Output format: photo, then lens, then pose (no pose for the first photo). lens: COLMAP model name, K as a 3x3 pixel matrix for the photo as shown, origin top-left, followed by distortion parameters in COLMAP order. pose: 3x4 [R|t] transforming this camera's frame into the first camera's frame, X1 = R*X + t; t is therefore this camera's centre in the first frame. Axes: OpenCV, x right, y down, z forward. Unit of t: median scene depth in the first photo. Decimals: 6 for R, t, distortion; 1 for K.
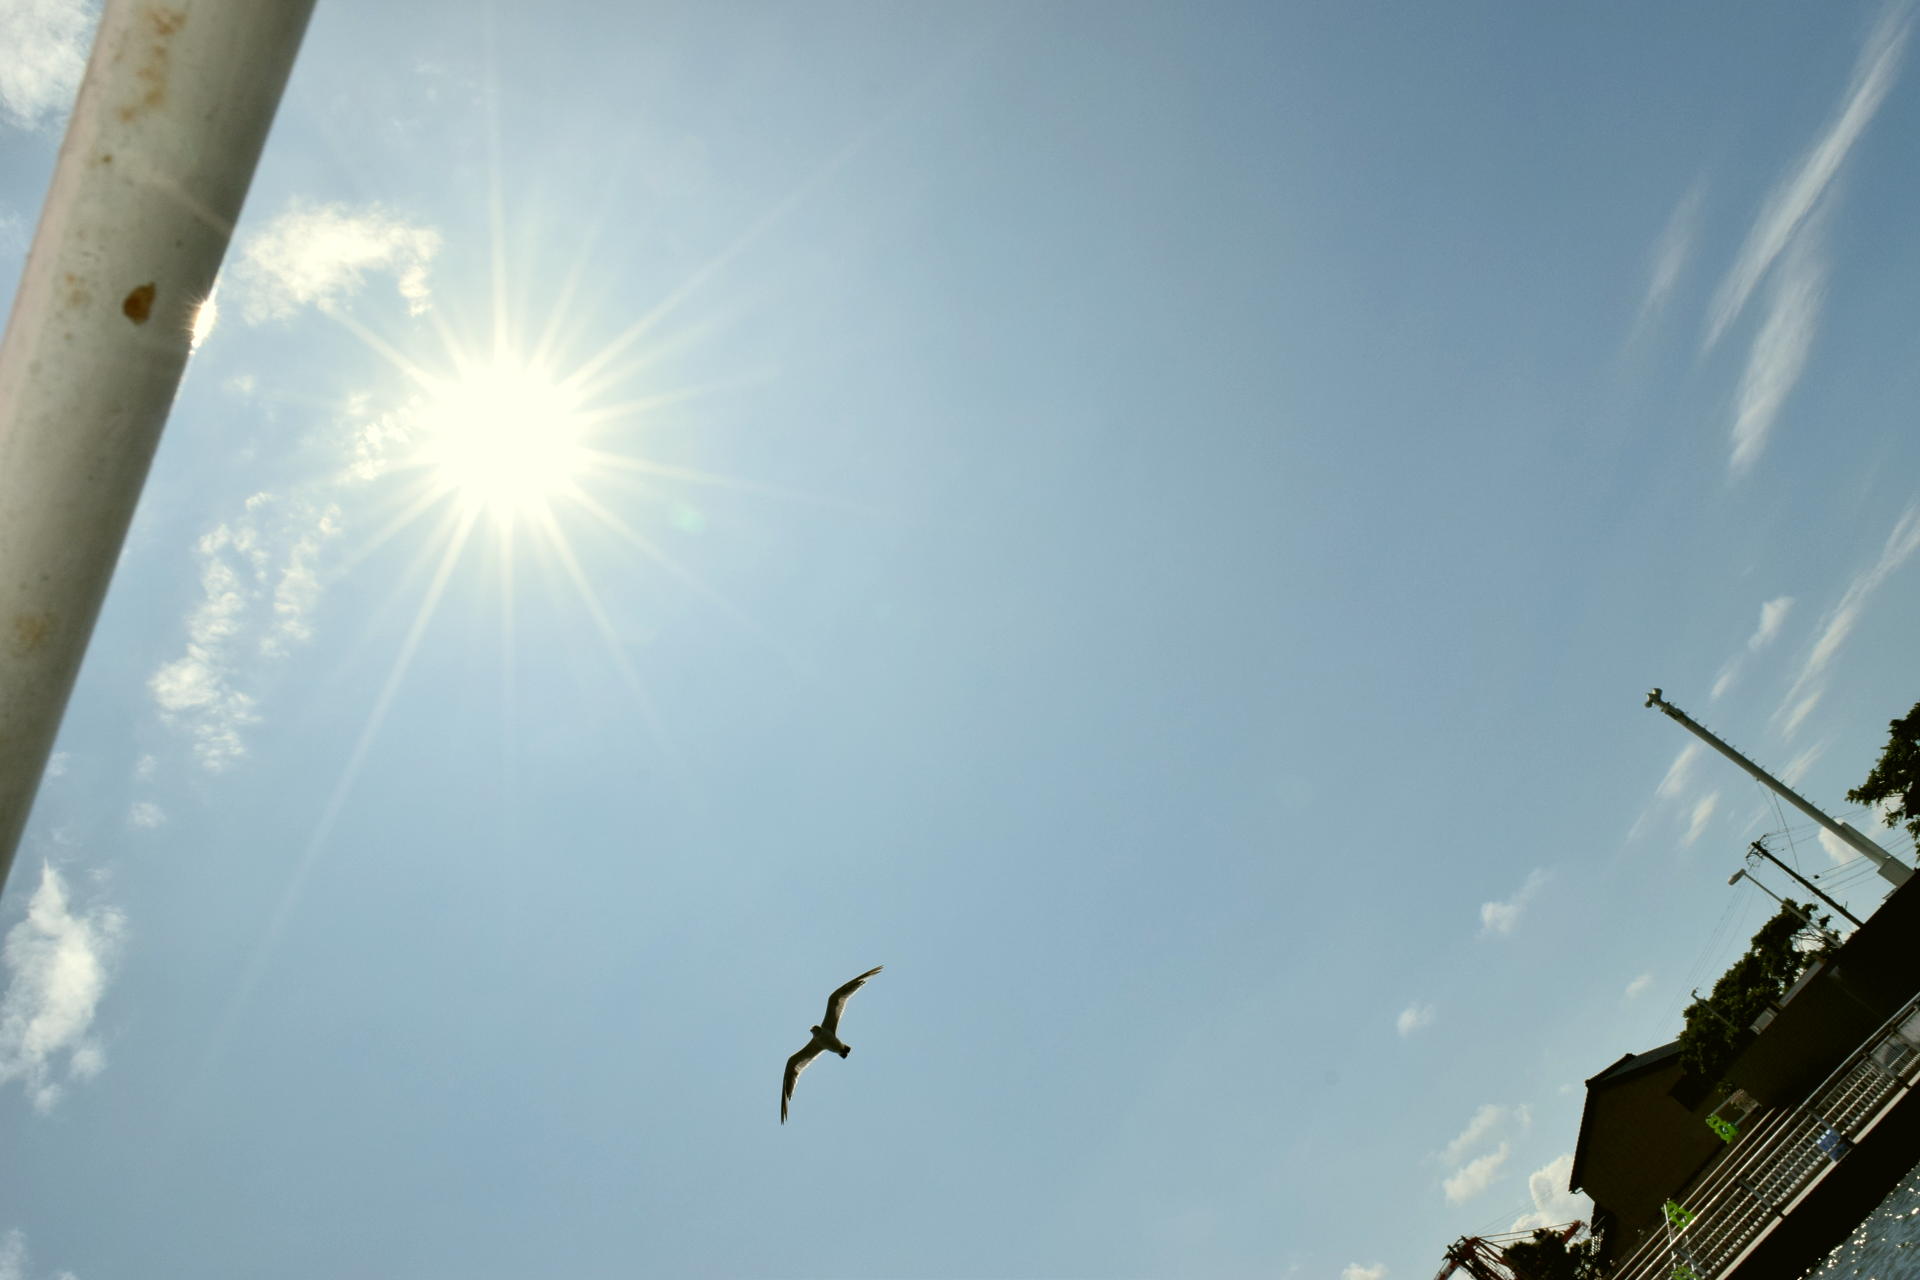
lens RADIAL K [[1495.1, 0, 946.8], [0, 1495.1, 646.4], [0, 0, 1]] dist [-0.018145, 0.005046]
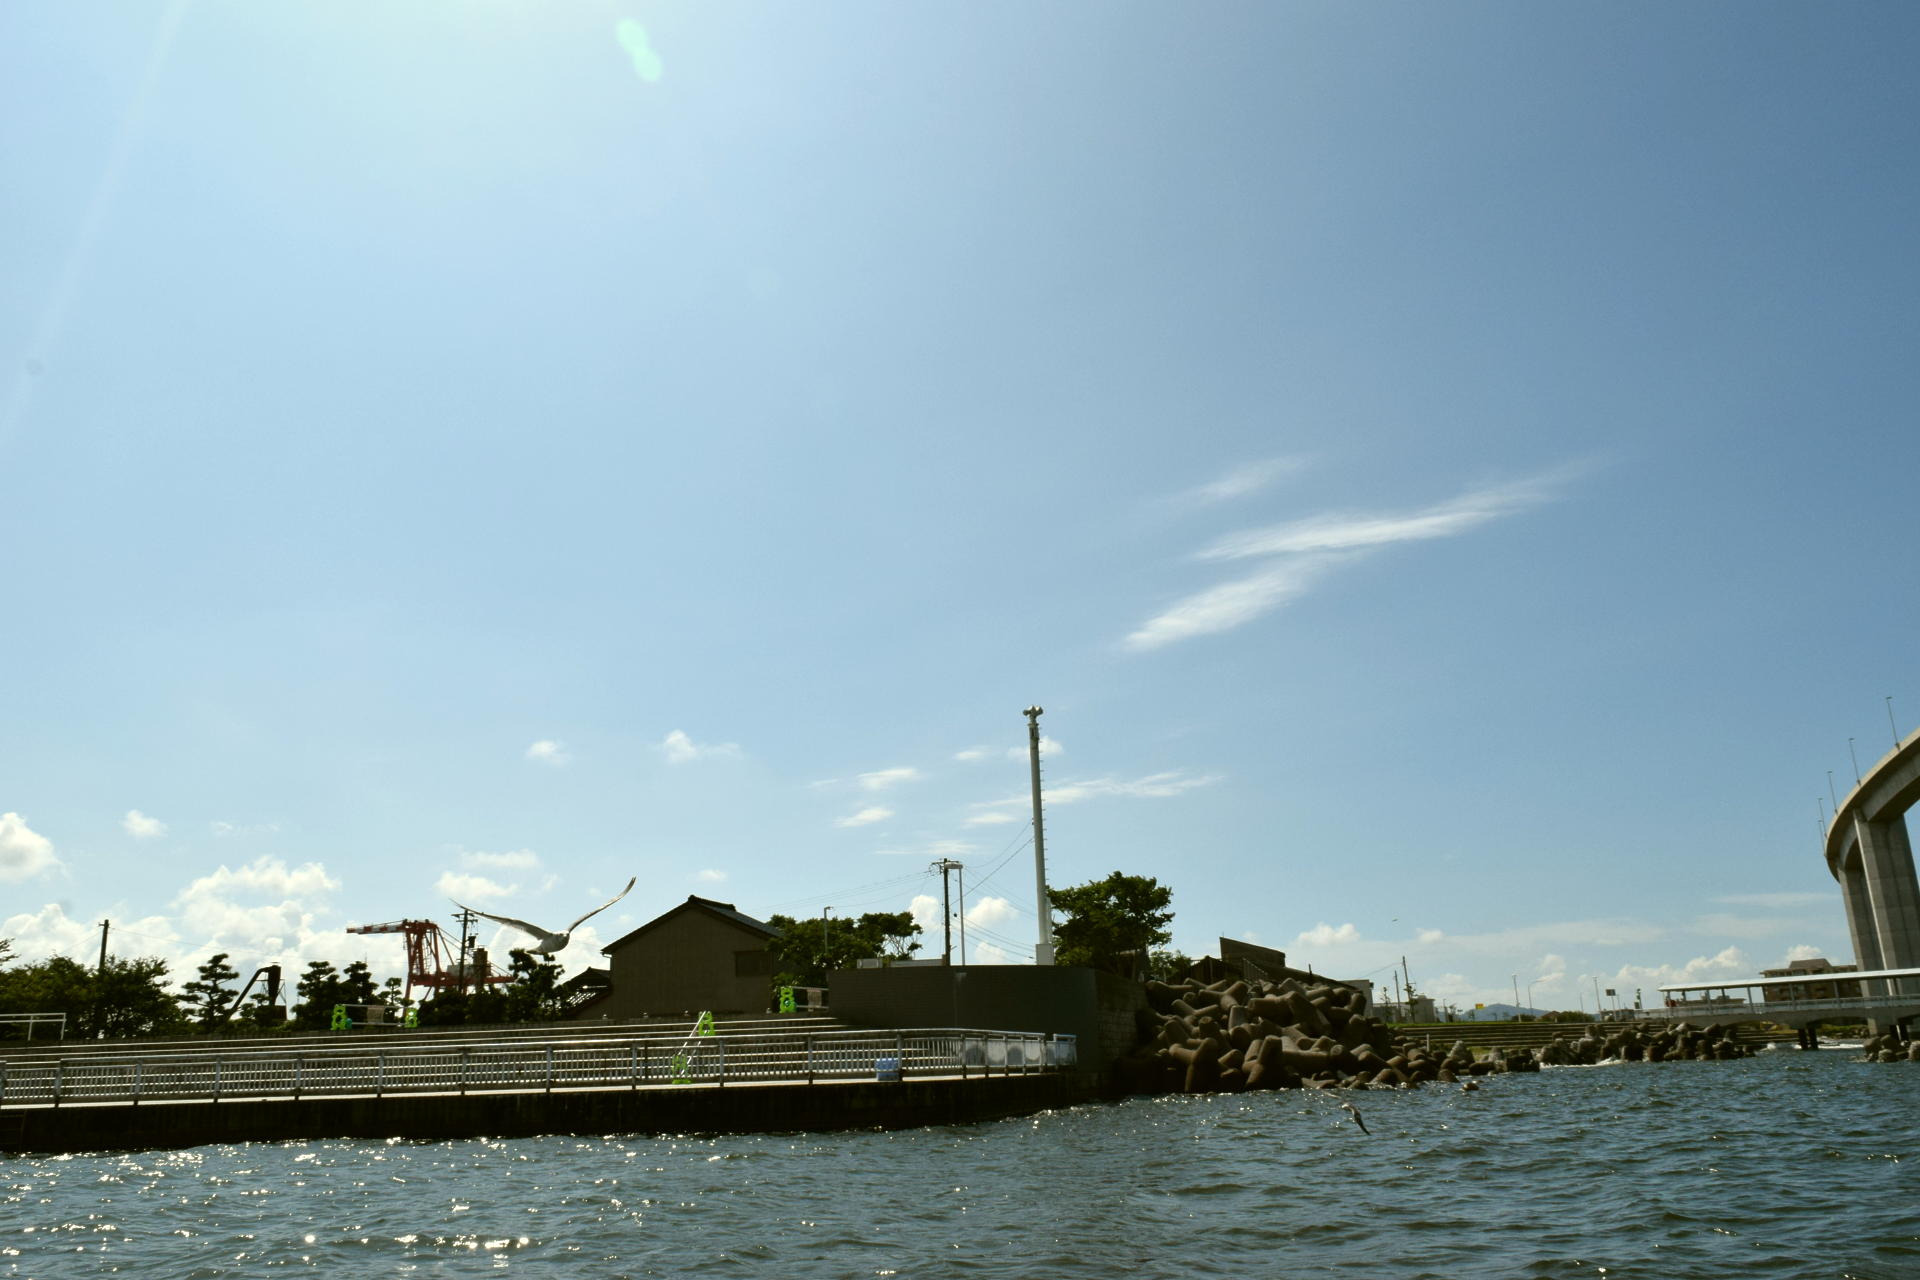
lens RADIAL K [[1495.1, 0, 956.2], [0, 1495.1, 632.7], [0, 0, 1]] dist [-0.018145, 0.005046]
pose [[0.568561, 0.719091, 0.399557, -0.019946], [-0.778290, 0.627524, -0.021877, 0.033497], [-0.266463, -0.298533, 0.916447, 0.013027]]
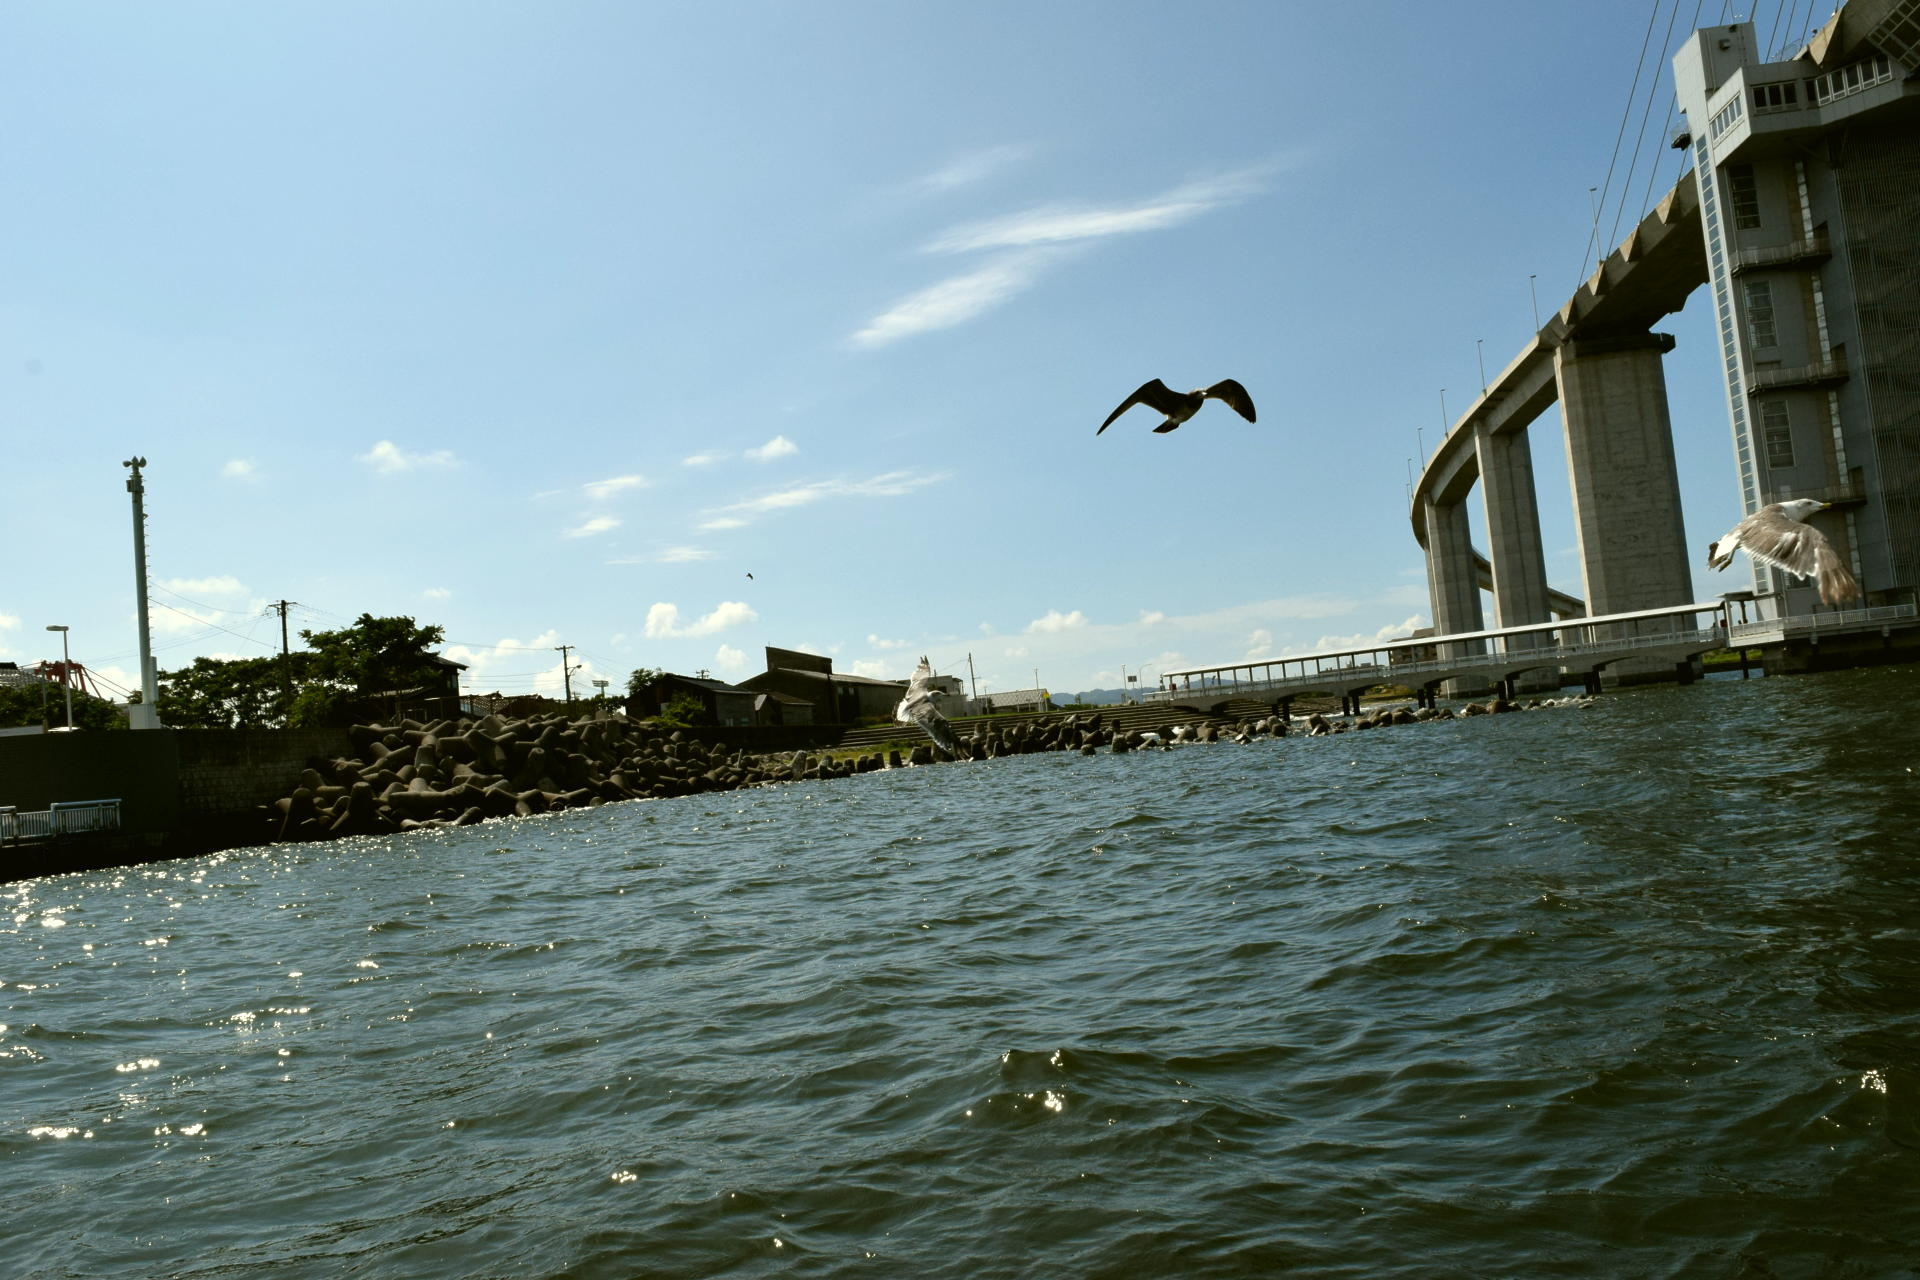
lens RADIAL K [[1495.1, 0, 963.9], [0, 1495.1, 640.0], [0, 0, 1]] dist [-0.018145, 0.005046]
pose [[0.497497, 0.594868, 0.631370, 0.091946], [-0.750943, 0.659693, -0.029837, -0.144018], [-0.434259, -0.459279, 0.774907, -0.052771]]
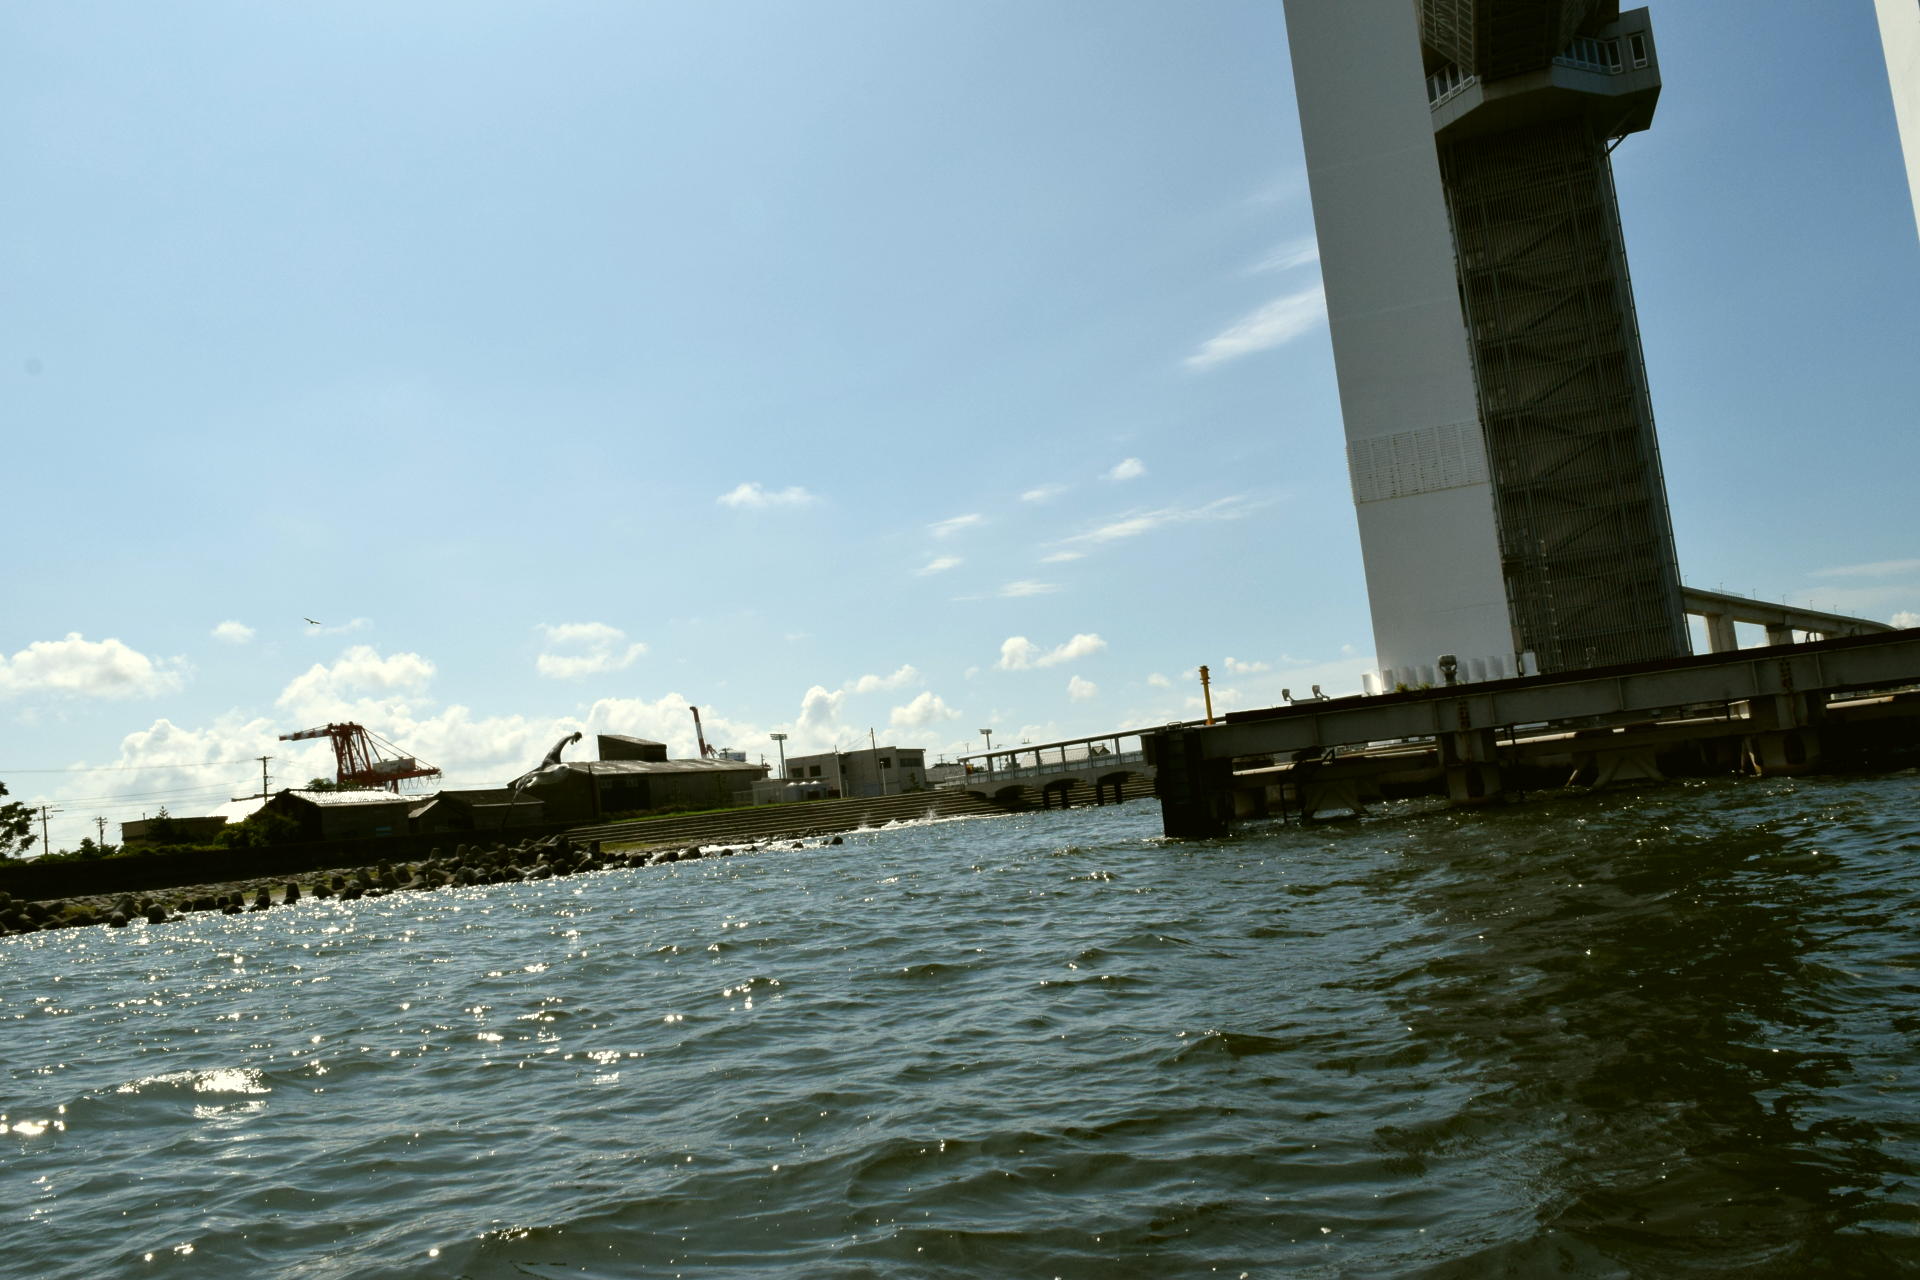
lens RADIAL K [[1495.1, 0, 984.8], [0, 1495.1, 638.1], [0, 0, 1]] dist [-0.018145, 0.005046]
pose [[0.640603, 0.587439, 0.494513, 0.427534], [-0.719250, 0.684566, 0.118526, -0.629495], [-0.268901, -0.431607, 0.861051, -0.203151]]
